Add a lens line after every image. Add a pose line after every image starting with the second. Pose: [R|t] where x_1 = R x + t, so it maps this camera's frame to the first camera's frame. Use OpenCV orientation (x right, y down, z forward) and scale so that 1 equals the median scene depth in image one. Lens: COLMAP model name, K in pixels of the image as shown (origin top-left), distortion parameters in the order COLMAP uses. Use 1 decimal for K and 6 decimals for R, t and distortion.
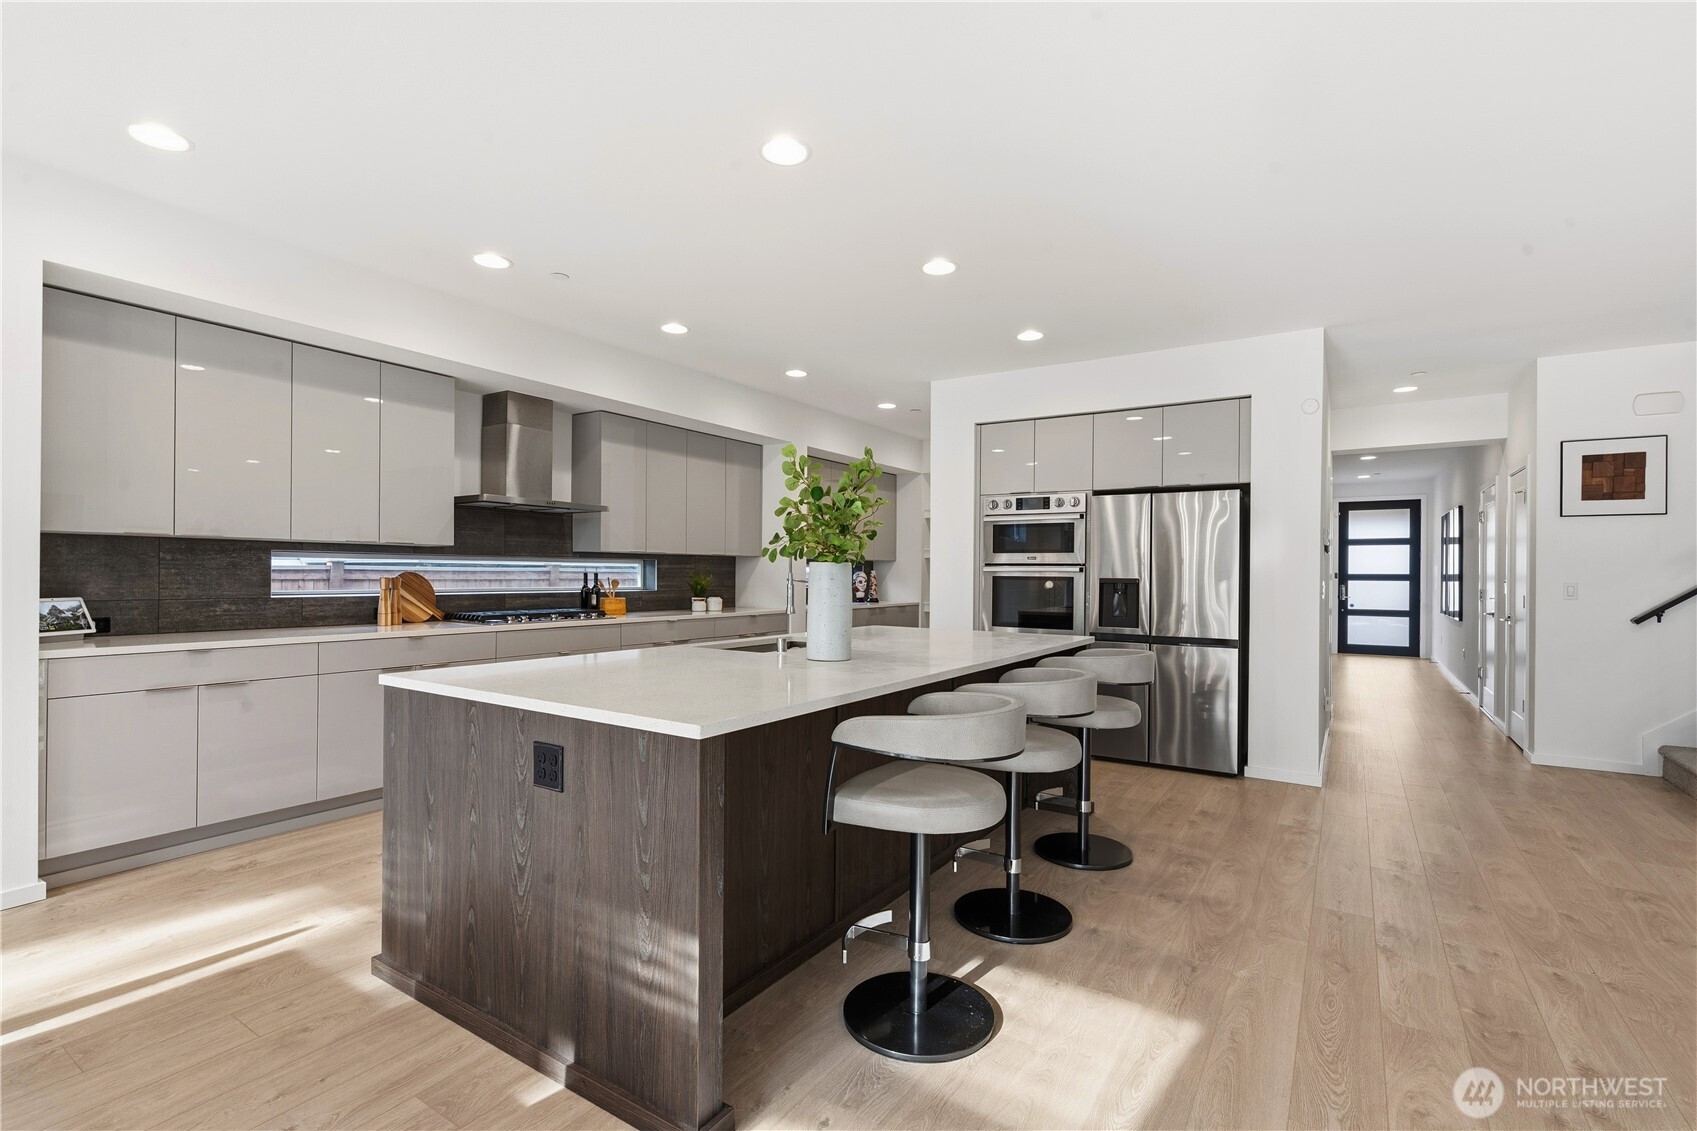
lens RADIAL K [[779.6, 0, 838.8], [0, 779.6, 569.1], [0, 0, 1]] dist [-0.010890, 0.002623]
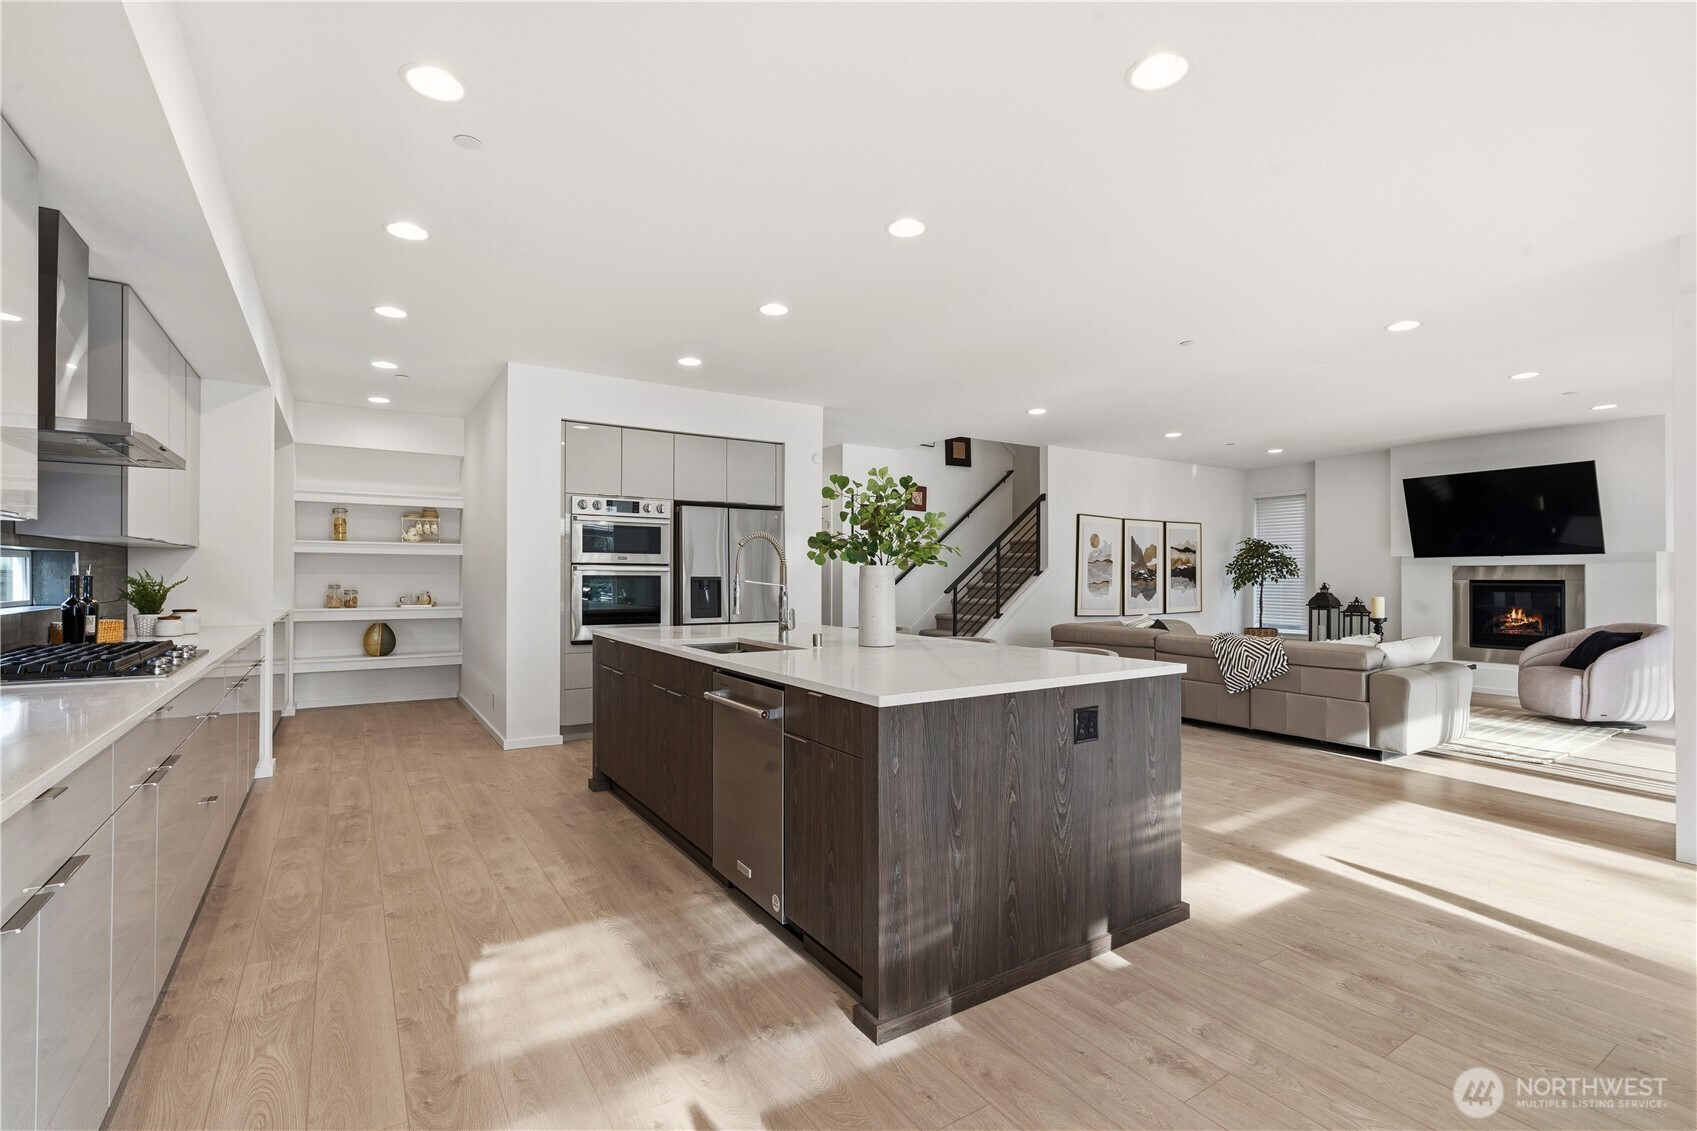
lens RADIAL K [[779.6, 0, 847.5], [0, 779.6, 566.3], [0, 0, 1]] dist [-0.010890, 0.002623]
pose [[0.395659, 0.001198, 0.918397, -0.624951], [-0.003403, 0.999994, 0.000162, -0.004228], [-0.918391, -0.003189, 0.395661, 0.306752]]
